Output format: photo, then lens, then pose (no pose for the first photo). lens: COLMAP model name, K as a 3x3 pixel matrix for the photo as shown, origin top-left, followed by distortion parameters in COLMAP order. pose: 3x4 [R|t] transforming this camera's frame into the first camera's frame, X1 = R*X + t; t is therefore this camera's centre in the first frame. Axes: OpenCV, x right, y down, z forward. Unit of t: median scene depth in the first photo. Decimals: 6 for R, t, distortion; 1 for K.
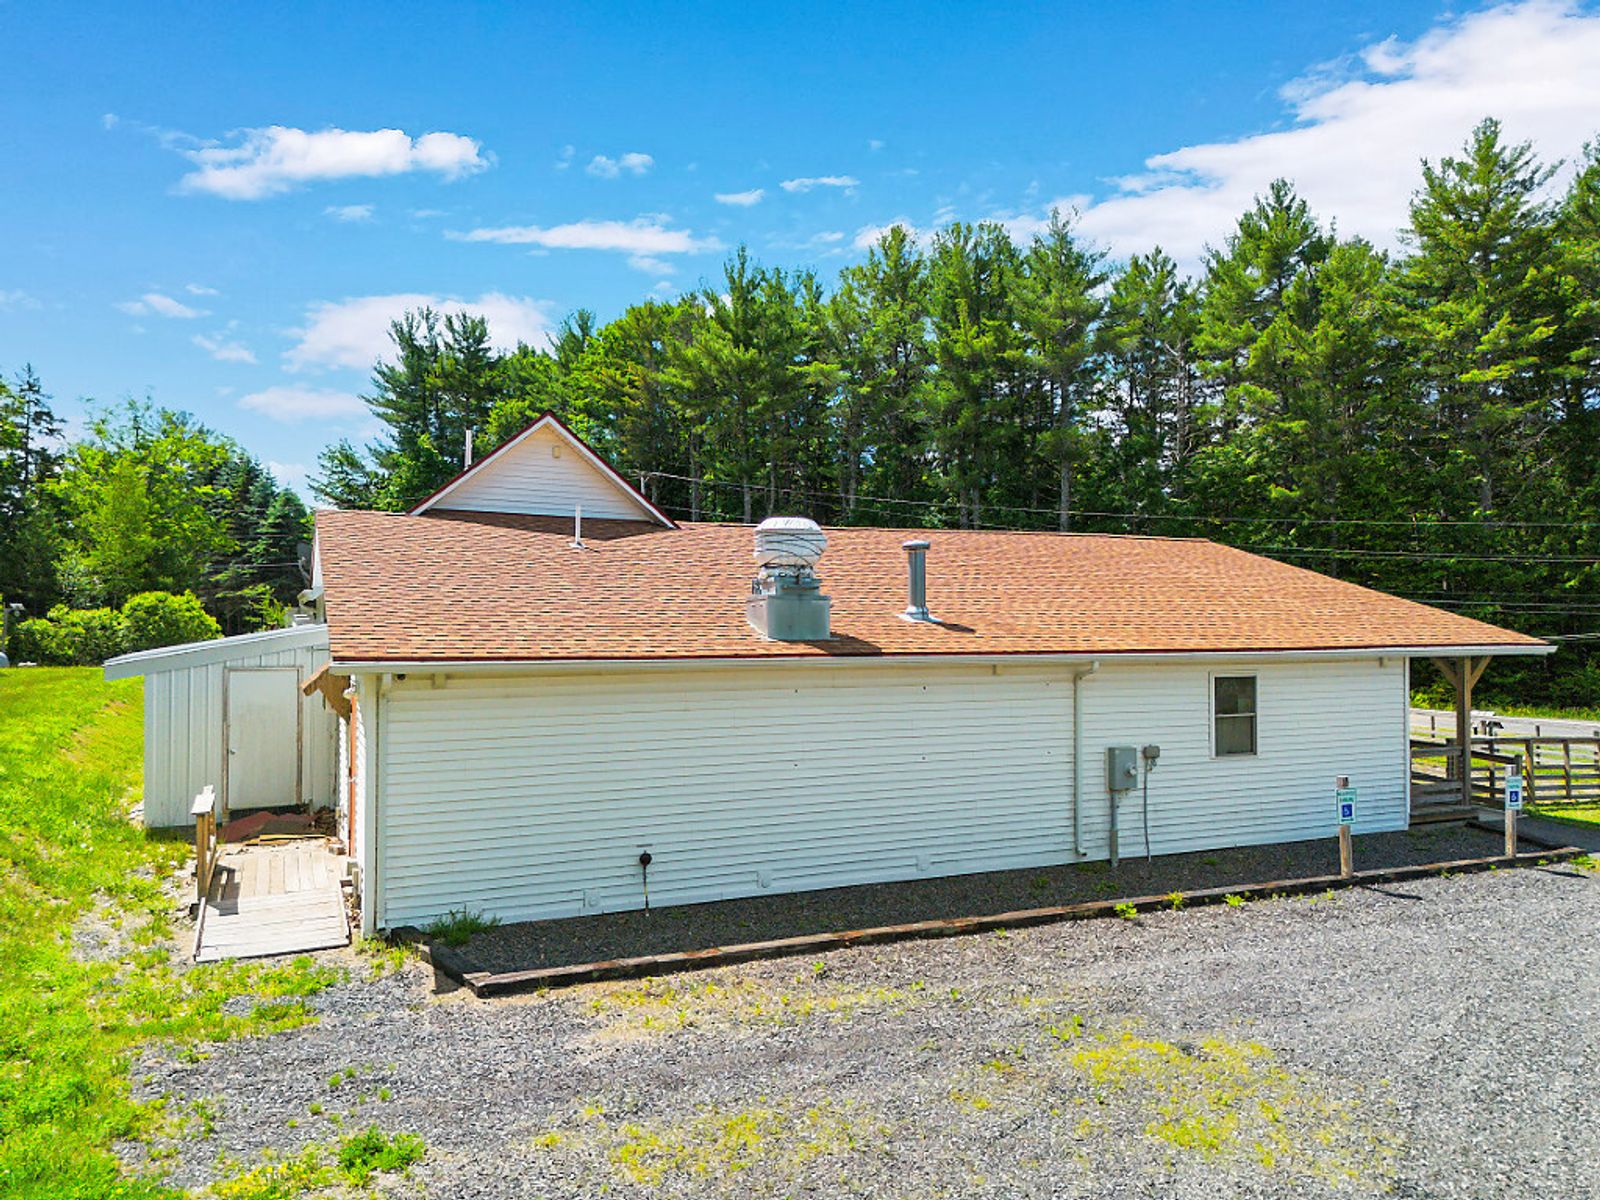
lens RADIAL K [[1123.0, 0, 800.0], [0, 1123.0, 600.0], [0, 0, 1]] dist [0.074837, -0.073934]
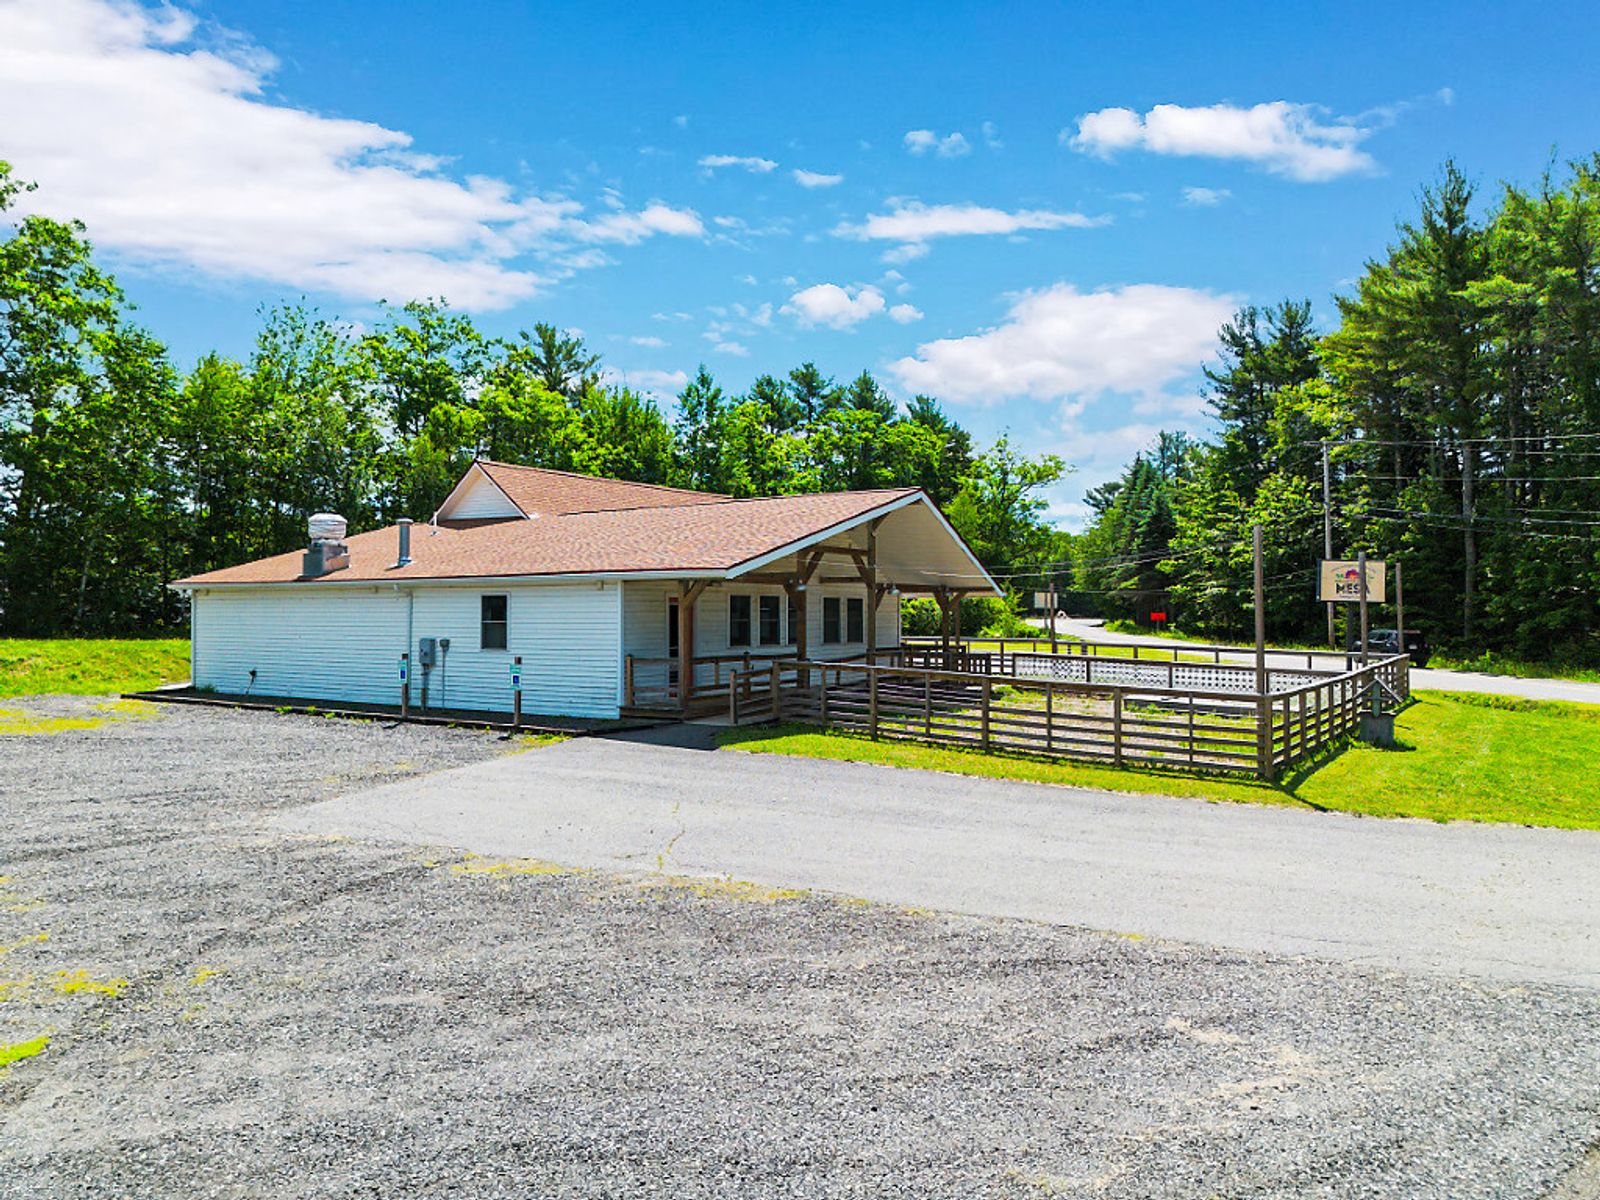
lens RADIAL K [[1123.0, 0, 800.0], [0, 1123.0, 600.0], [0, 0, 1]] dist [0.074837, -0.073934]
pose [[0.524129, -0.015174, -0.851504, 1.648721], [0.012656, 0.999870, -0.010028, 0.084286], [0.851545, -0.005521, 0.524252, 0.517464]]
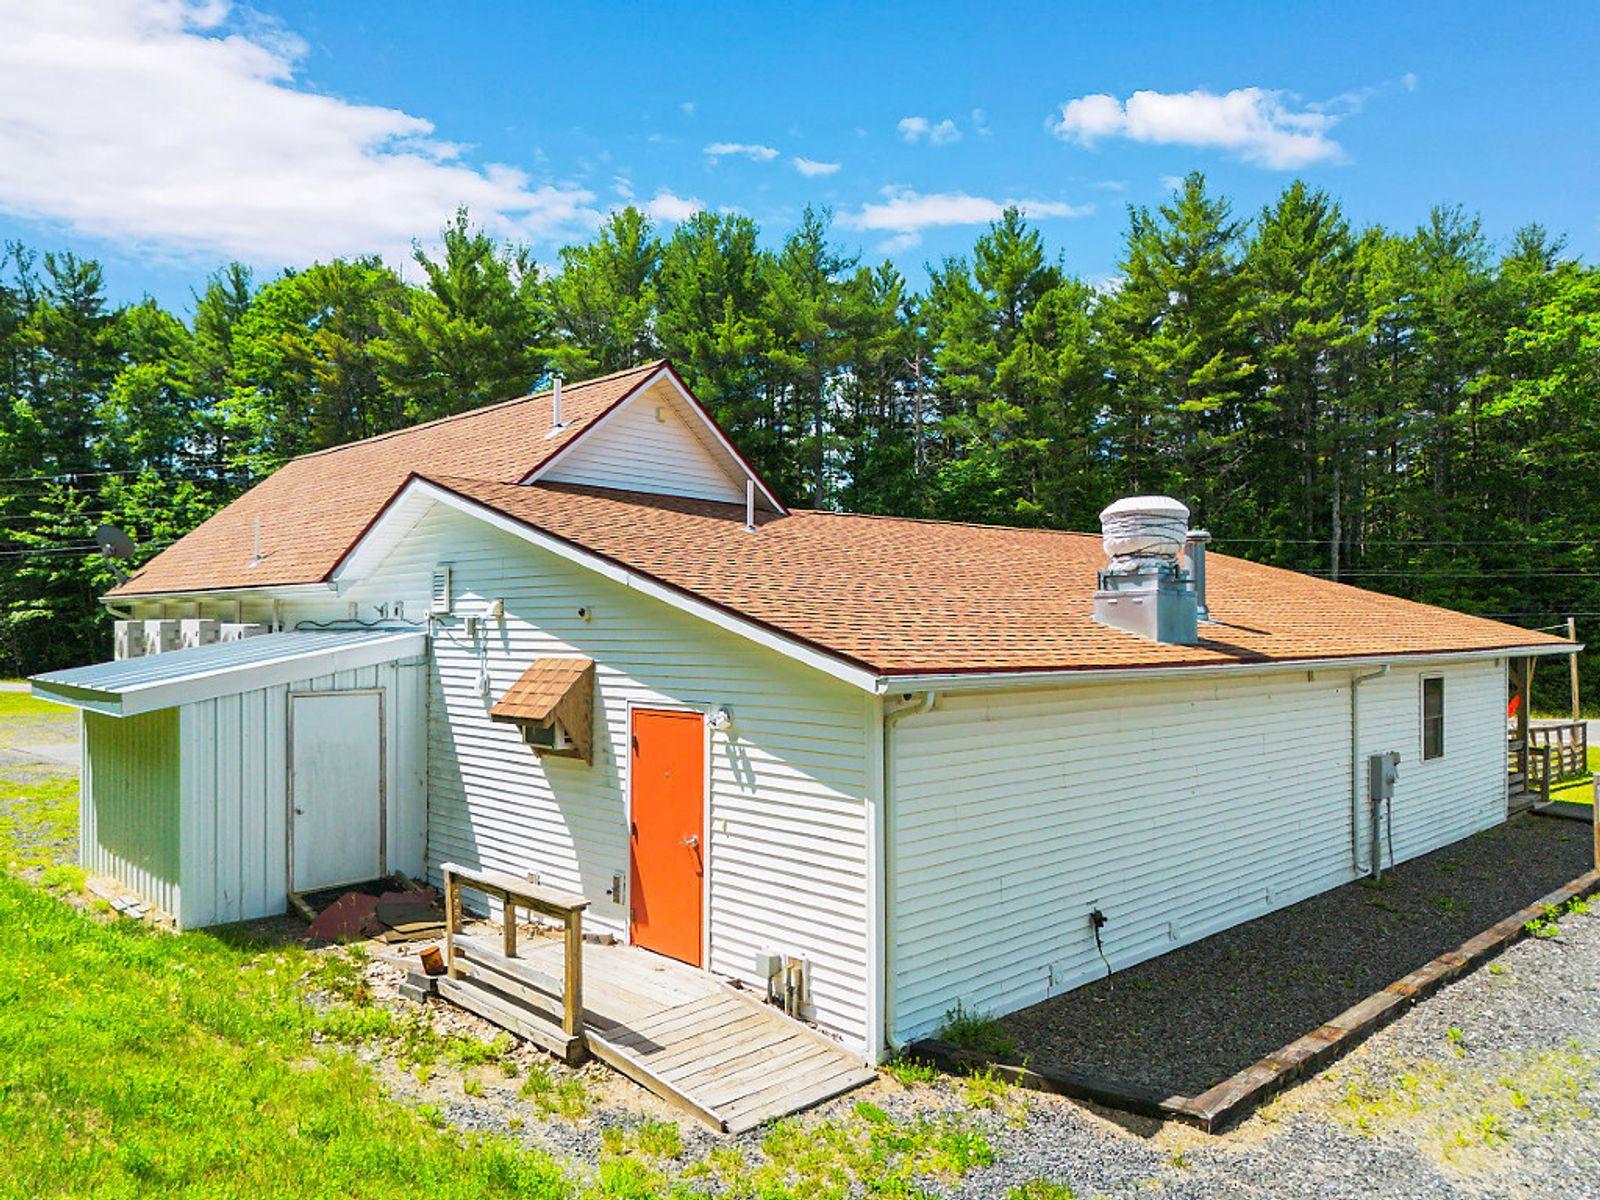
lens RADIAL K [[1140.2, 0, 795.9], [0, 1140.2, 625.3], [0, 0, 1]] dist [0.073758, -0.078084]
pose [[0.942630, -0.003577, 0.333819, -0.424535], [-0.000730, 0.999918, 0.012775, 0.008559], [-0.333838, -0.012285, 0.942551, 0.215680]]
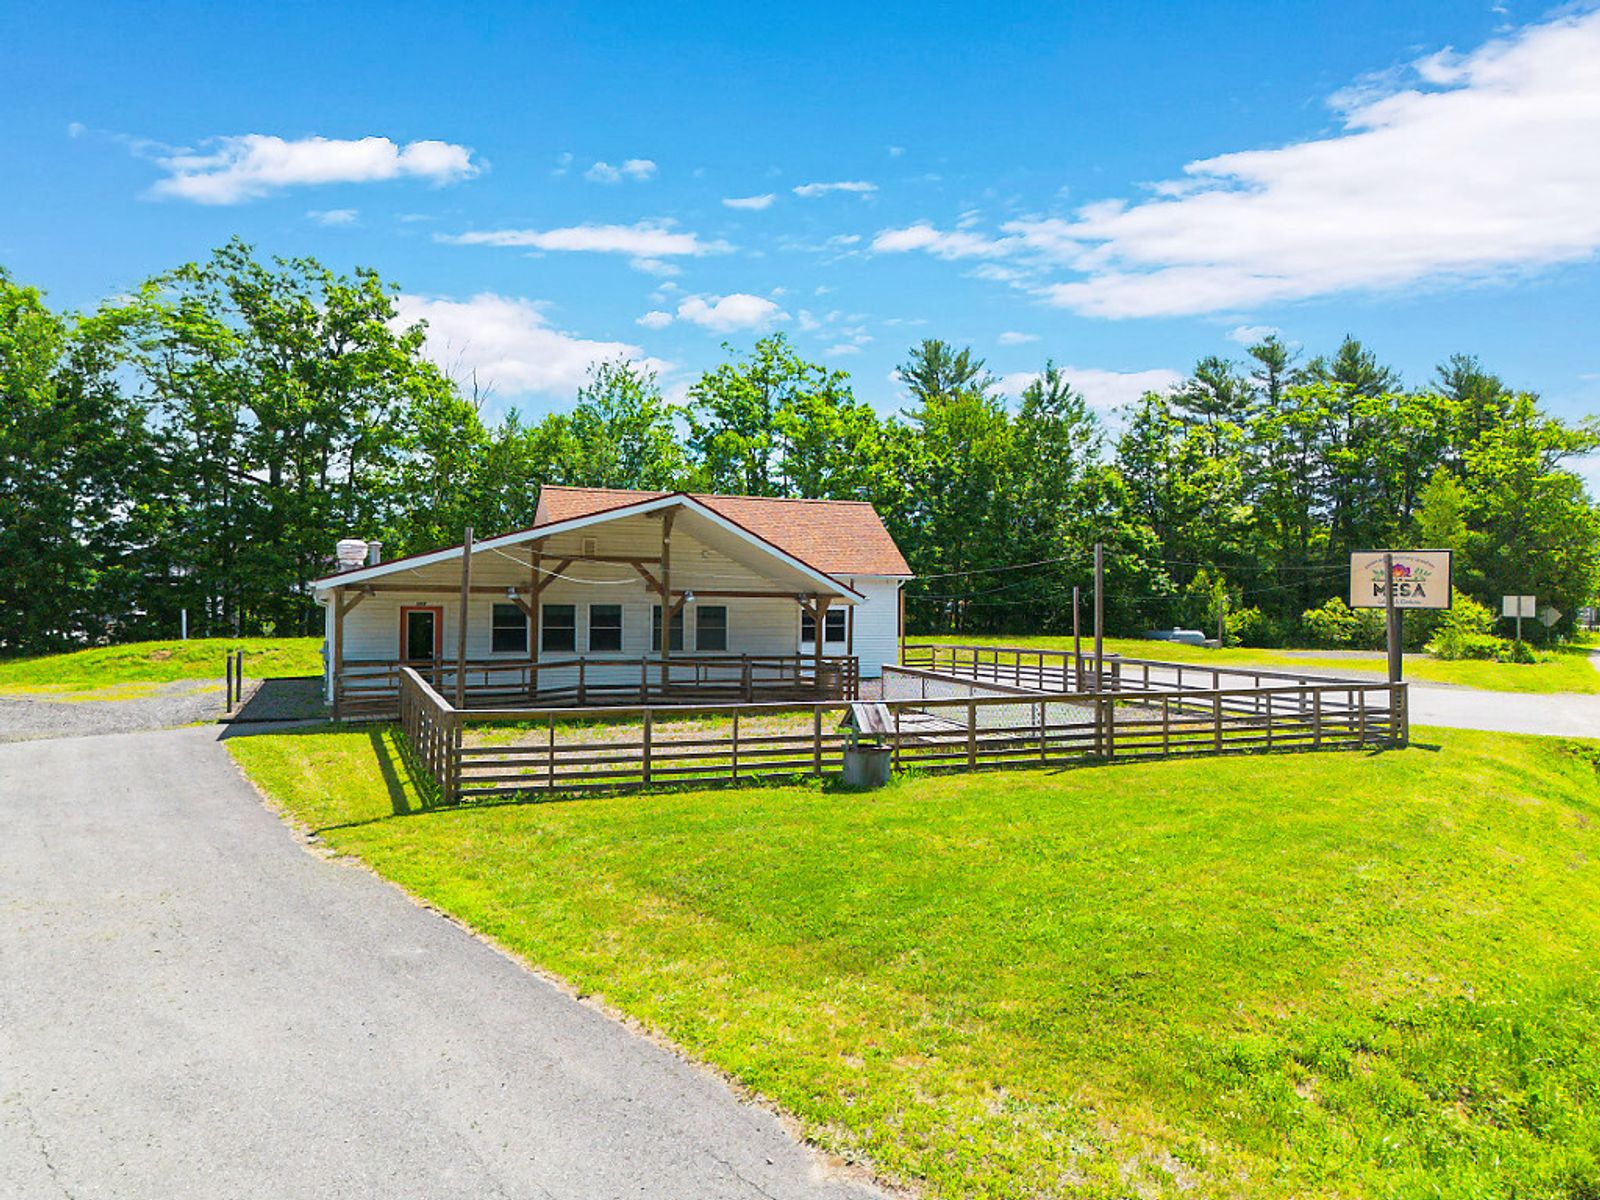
lens RADIAL K [[1123.0, 0, 800.0], [0, 1123.0, 600.0], [0, 0, 1]] dist [0.074837, -0.073934]
pose [[-0.032764, -0.021320, -0.999236, 1.902548], [0.007478, 0.999739, -0.021576, 0.093350], [0.999435, -0.008180, -0.032596, 1.611269]]
